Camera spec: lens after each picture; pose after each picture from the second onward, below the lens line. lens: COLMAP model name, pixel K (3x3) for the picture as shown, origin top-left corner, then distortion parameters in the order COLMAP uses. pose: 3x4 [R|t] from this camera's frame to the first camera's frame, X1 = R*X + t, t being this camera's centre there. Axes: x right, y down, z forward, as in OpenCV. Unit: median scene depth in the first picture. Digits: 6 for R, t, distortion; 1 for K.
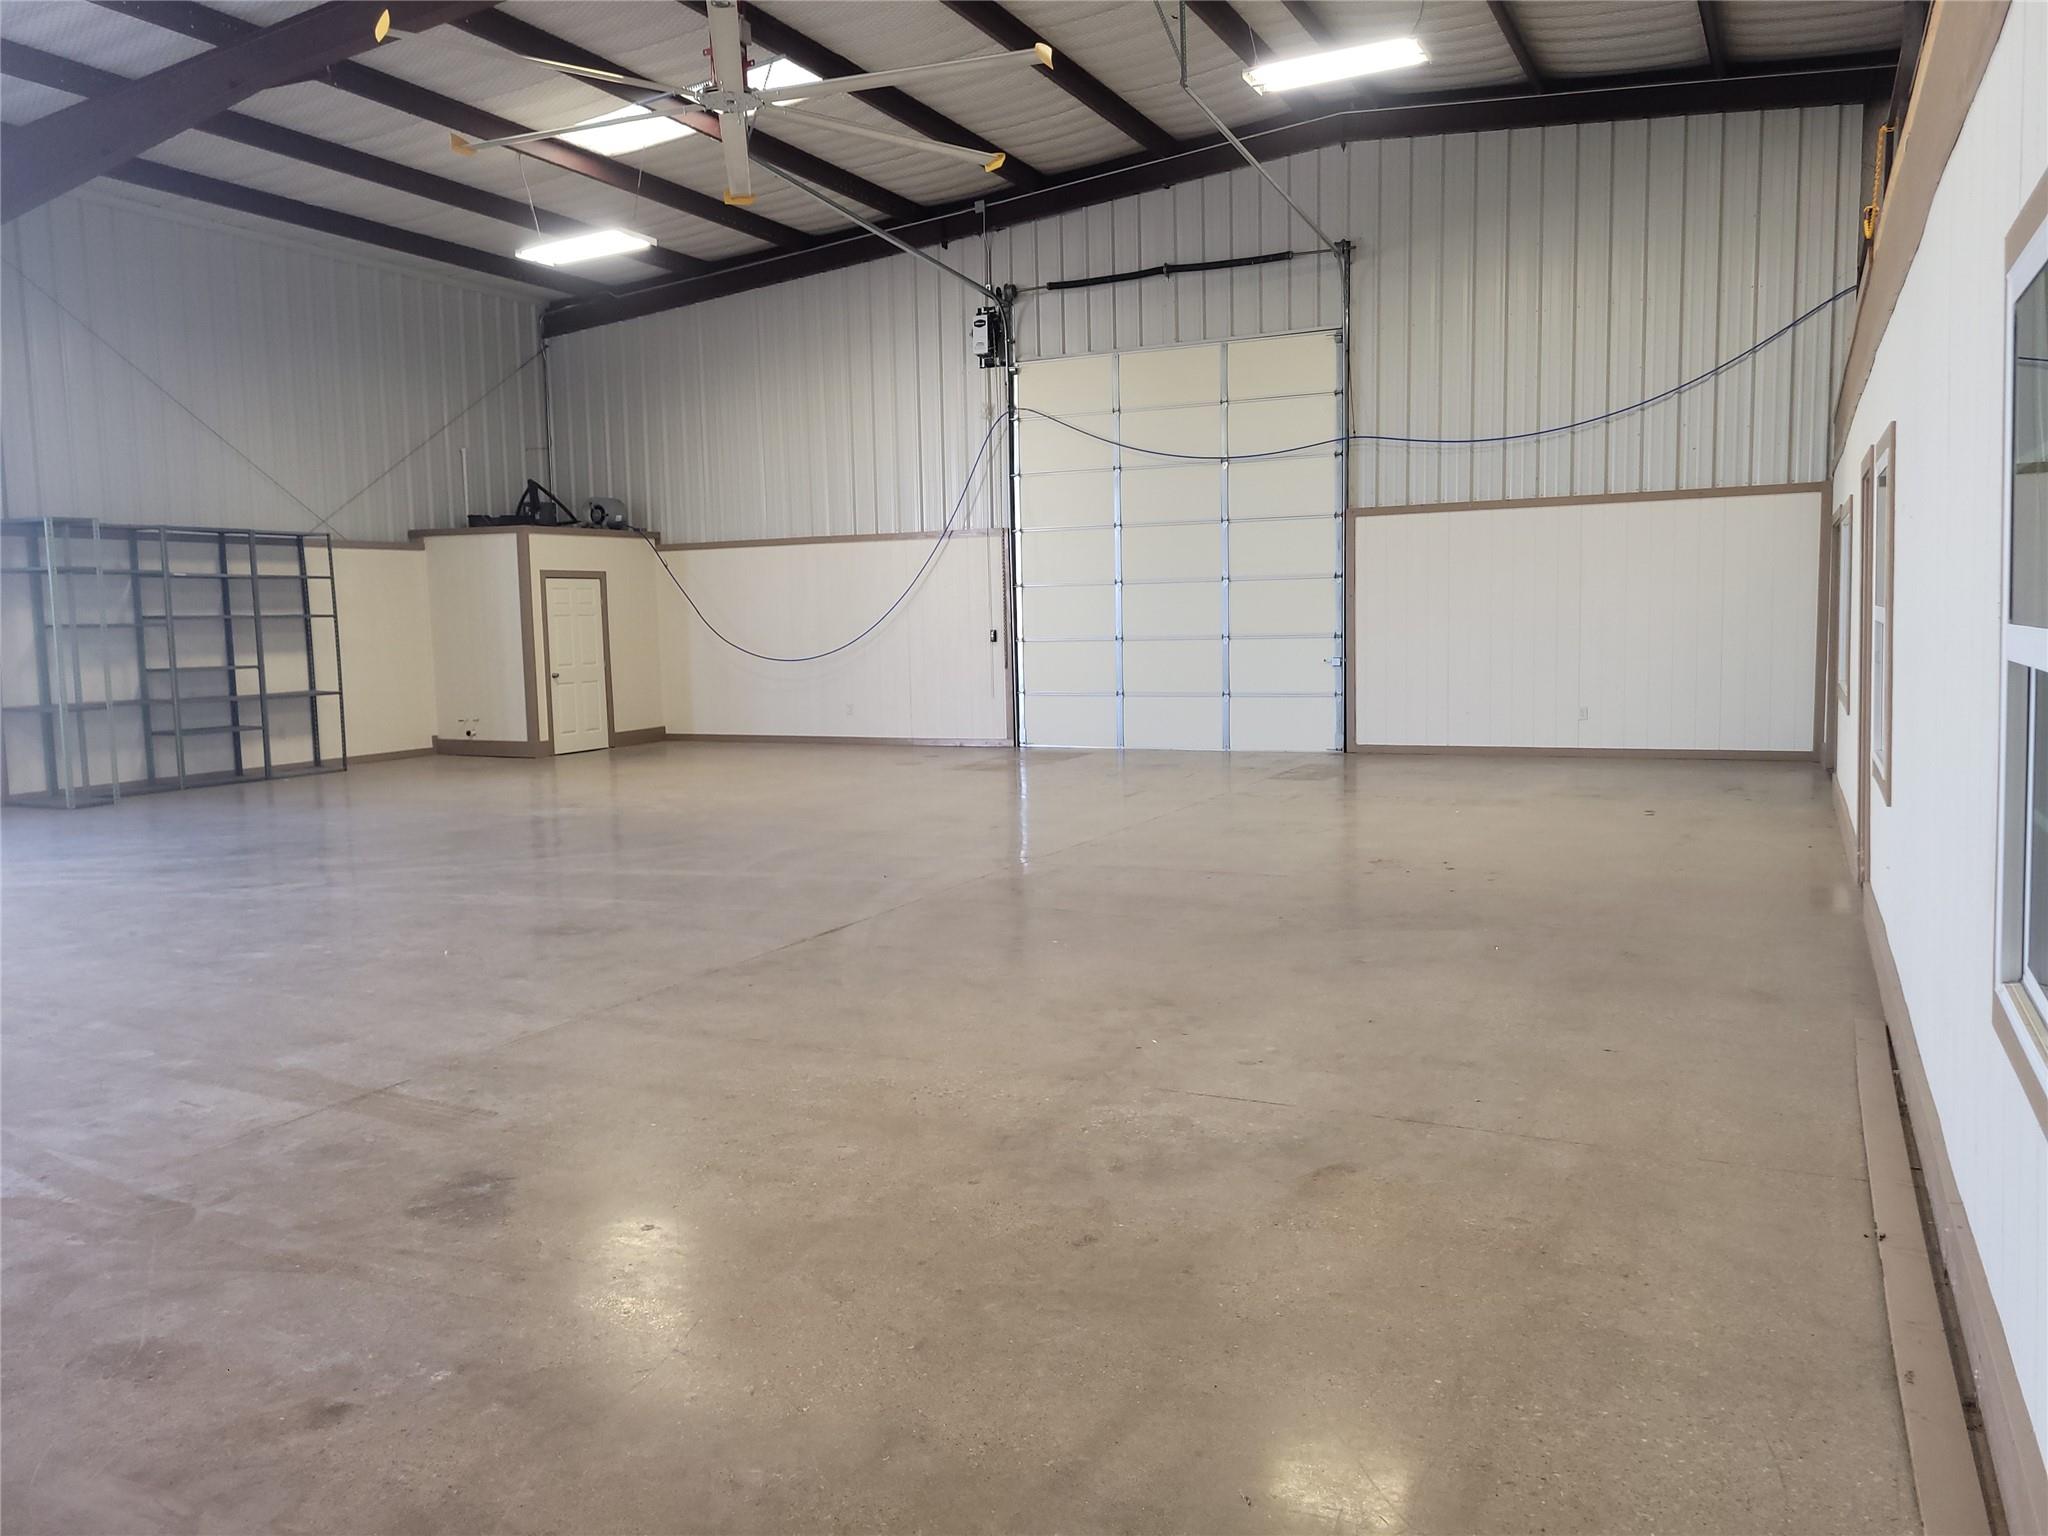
lens RADIAL K [[1541.2, 0, 1030.2], [0, 1541.2, 763.7], [0, 0, 1]] dist [0.057189, -0.041521]
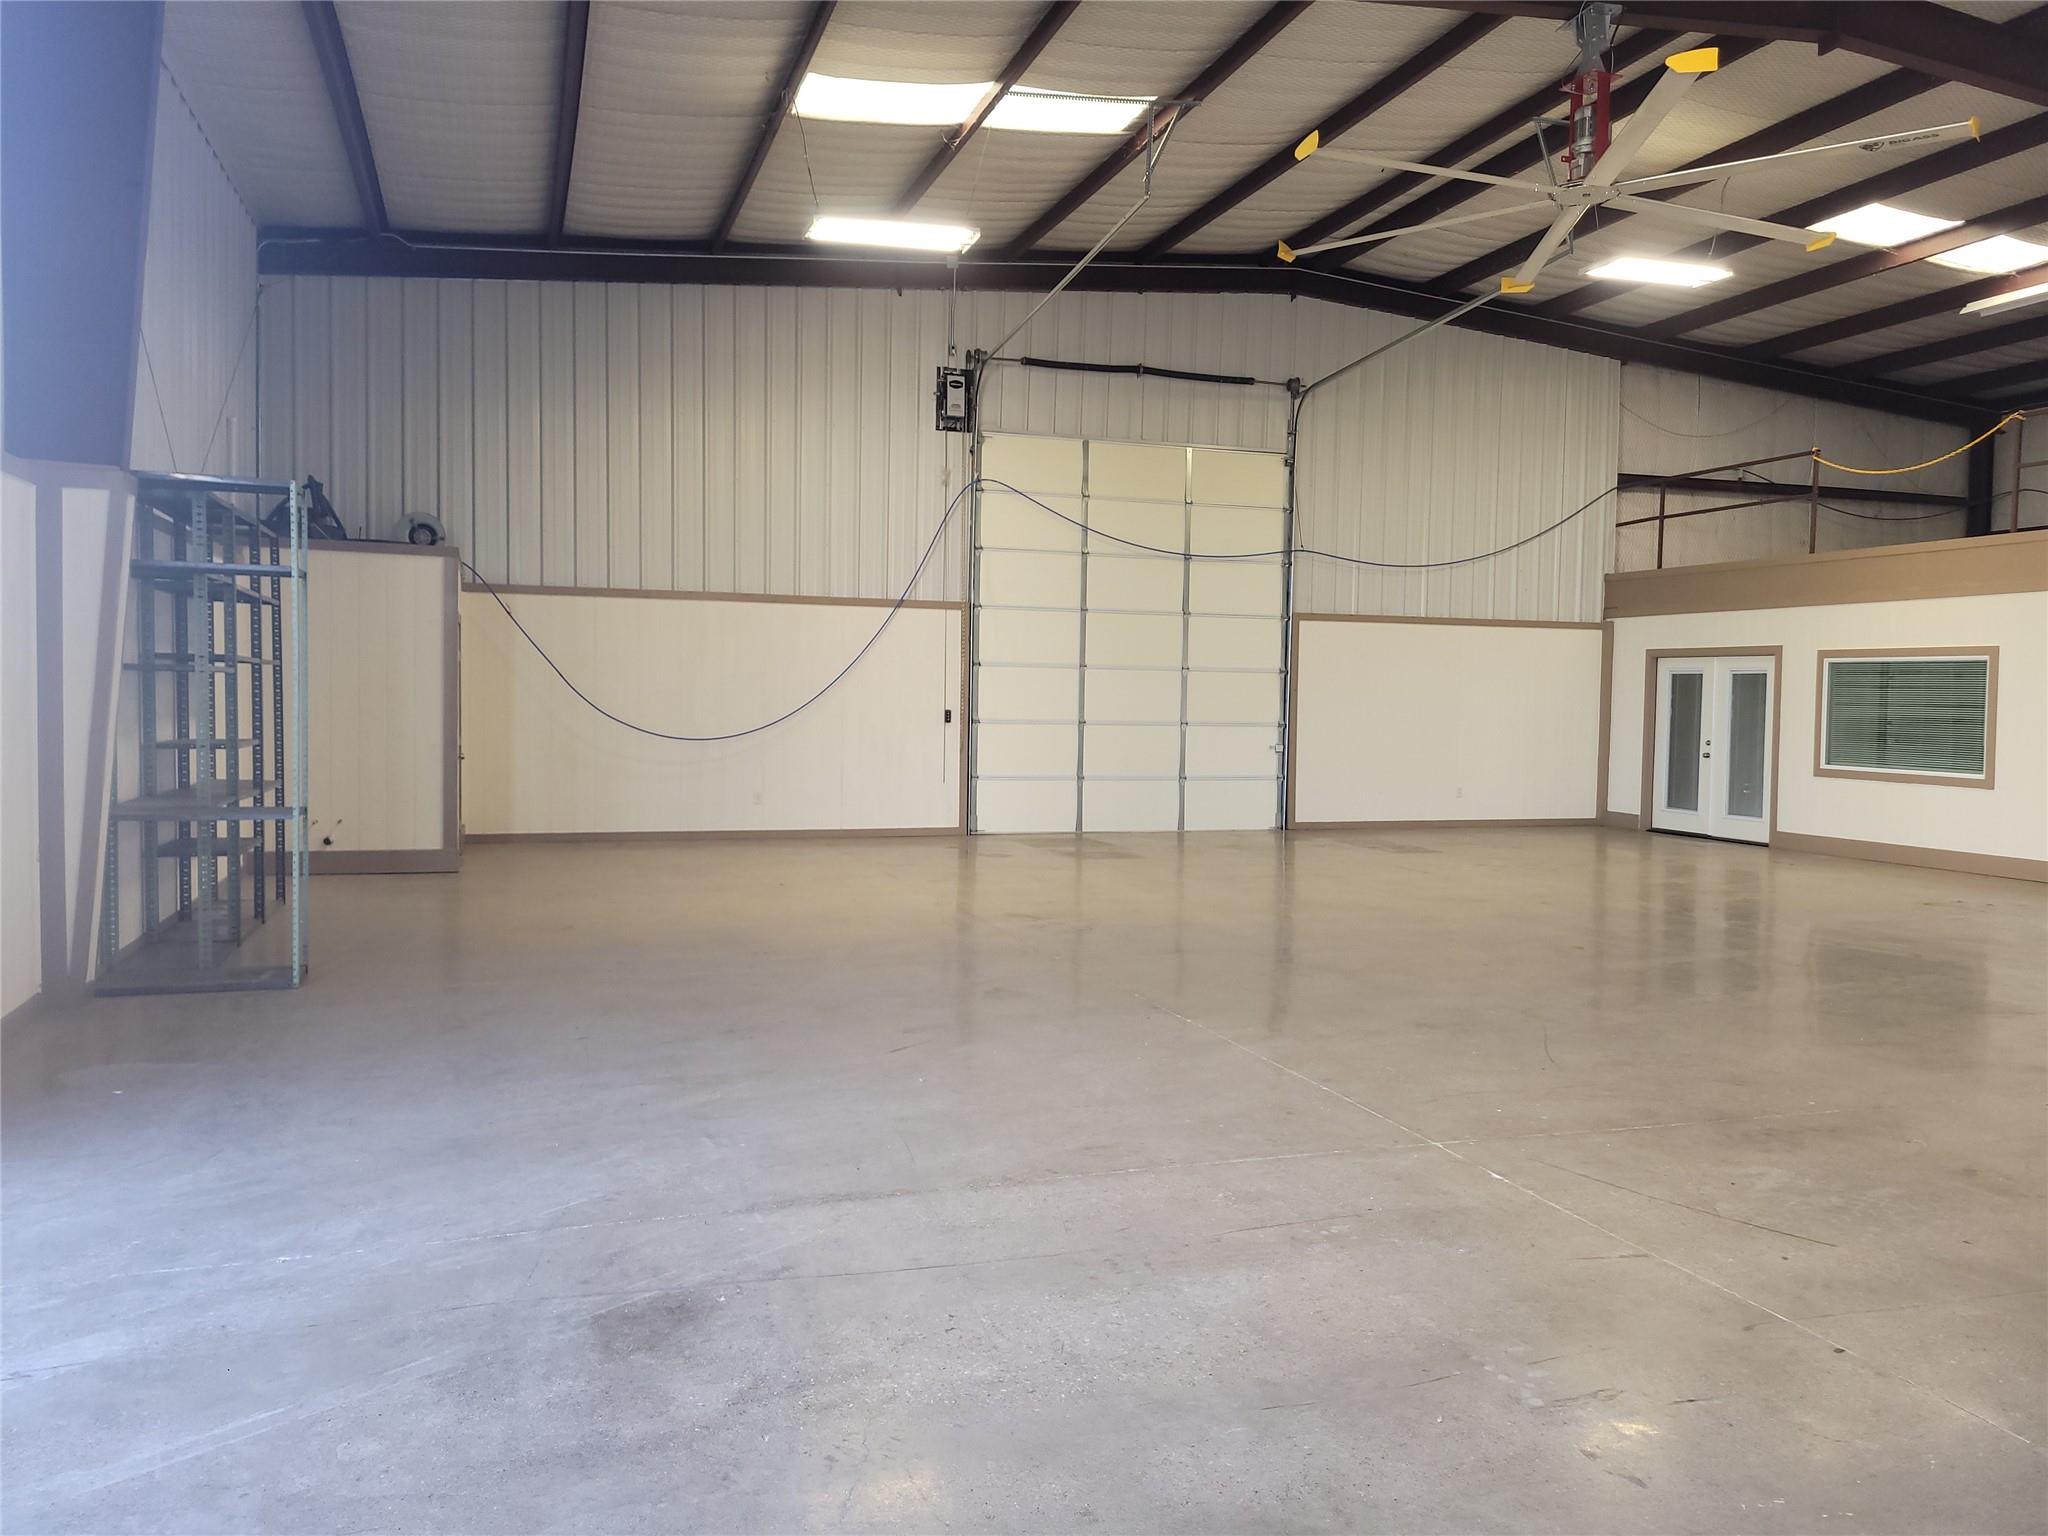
lens RADIAL K [[1541.2, 0, 1030.2], [0, 1541.2, 763.7], [0, 0, 1]] dist [0.057189, -0.041521]
pose [[0.708492, 0.003457, 0.705710, -0.704754], [0.034607, 0.998615, -0.039635, -0.017057], [-0.704869, 0.052504, 0.707391, 0.337591]]
